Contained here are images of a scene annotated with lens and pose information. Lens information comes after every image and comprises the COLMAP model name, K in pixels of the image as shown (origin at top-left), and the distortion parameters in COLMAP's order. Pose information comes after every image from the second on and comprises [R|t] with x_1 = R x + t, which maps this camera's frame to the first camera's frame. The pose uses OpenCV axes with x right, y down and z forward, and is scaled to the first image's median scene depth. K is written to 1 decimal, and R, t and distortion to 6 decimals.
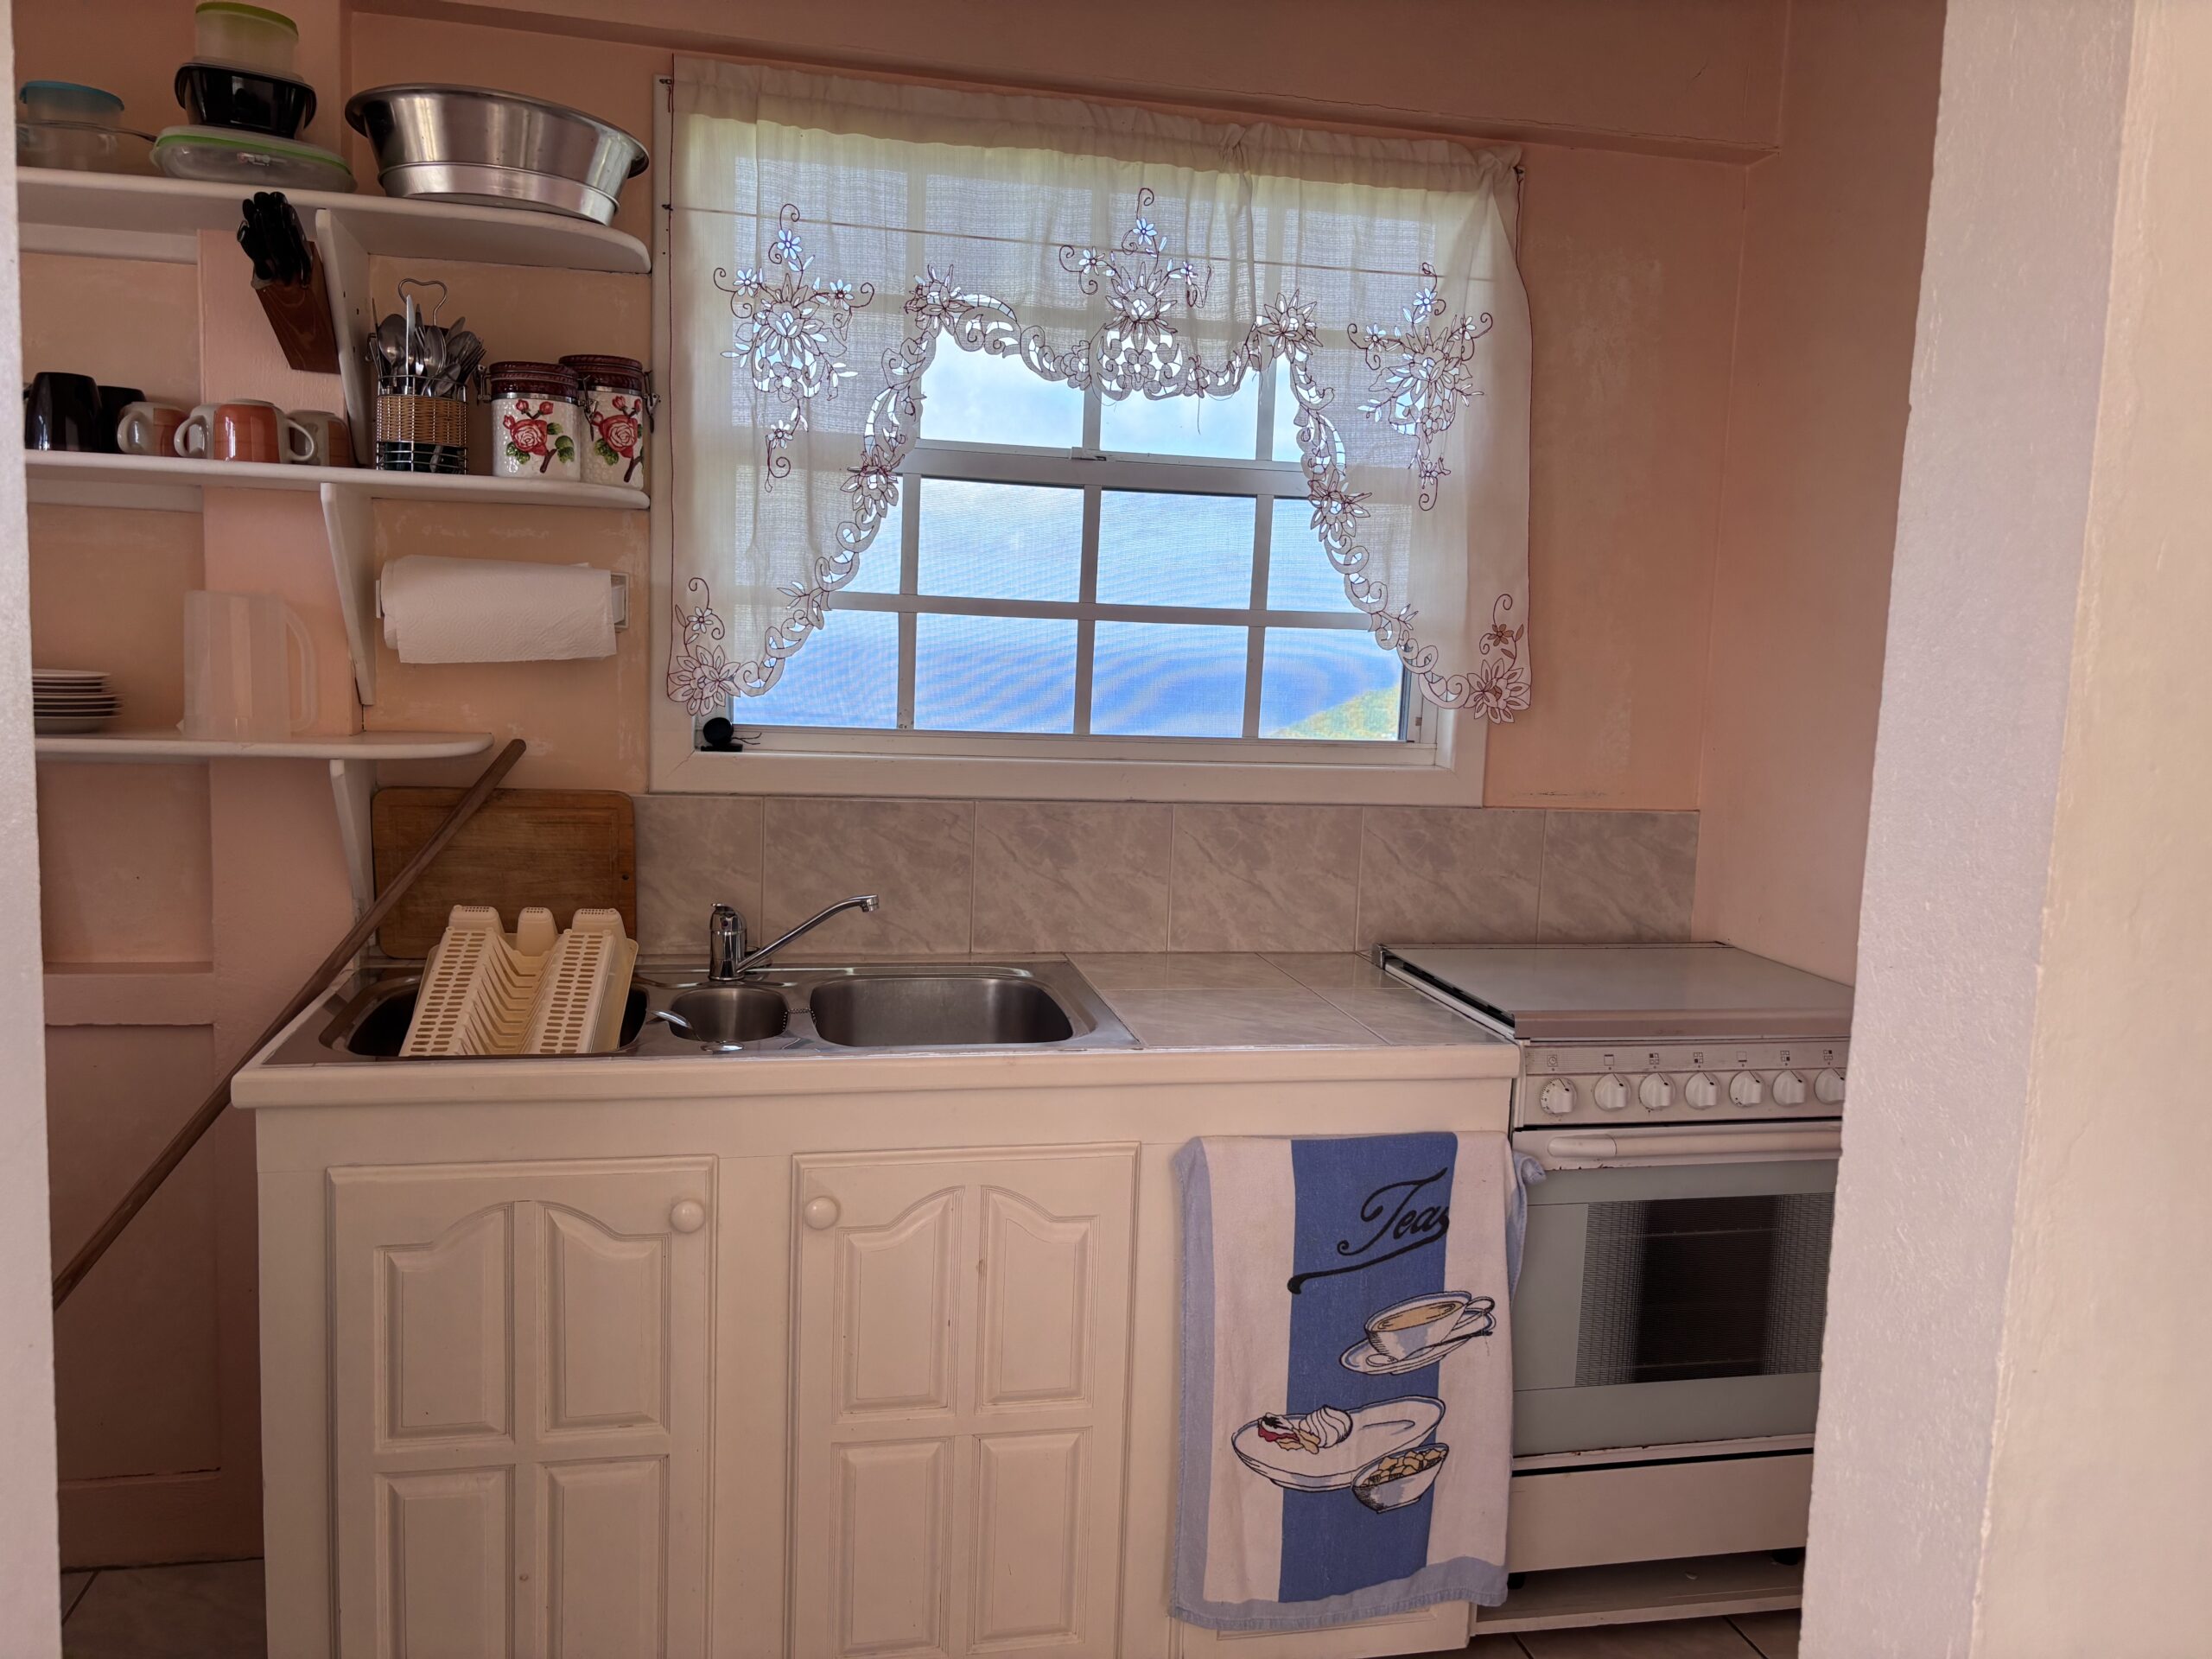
lens RADIAL K [[1684.3, 0, 1088.8], [0, 1684.3, 834.4], [0, 0, 1]] dist [0.126561, -0.329313]
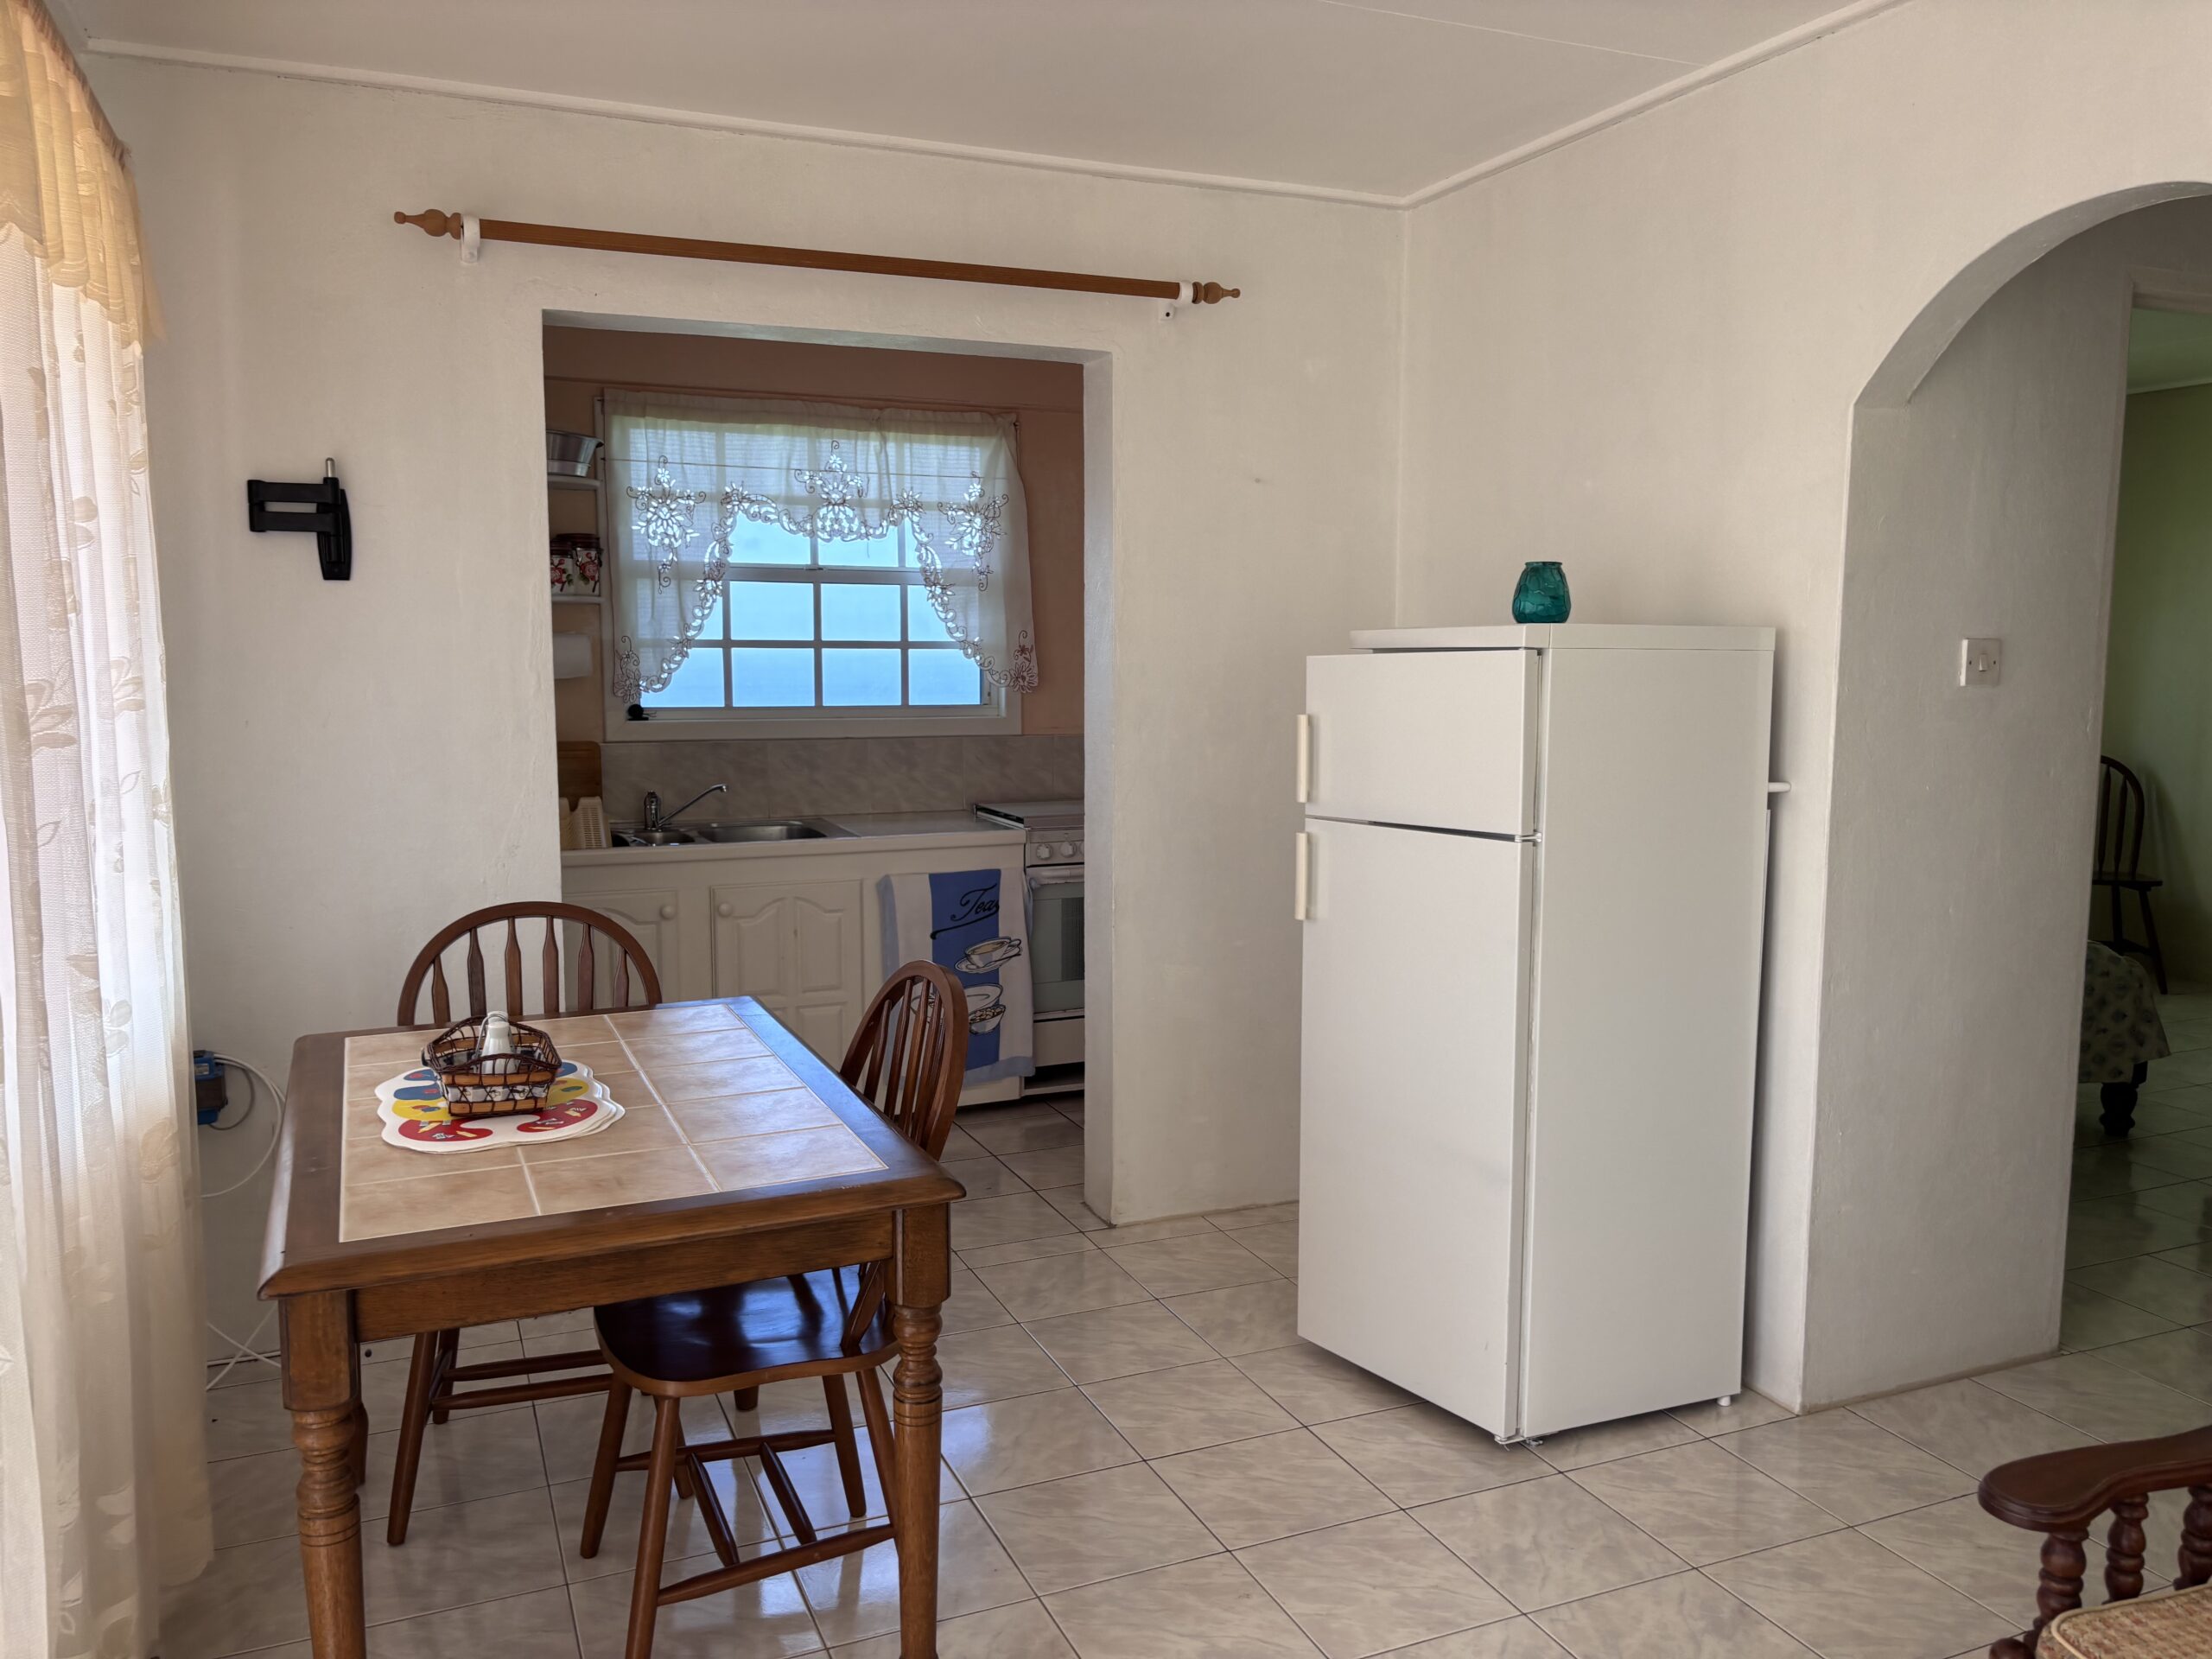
lens RADIAL K [[1679.5, 0, 1116.5], [0, 1679.5, 837.1], [0, 0, 1]] dist [0.134079, -0.184531]
pose [[0.978879, -0.058845, 0.195789, -0.063234], [0.058640, 0.998256, 0.006847, 0.108840], [-0.195851, 0.004778, 0.980622, -1.089078]]
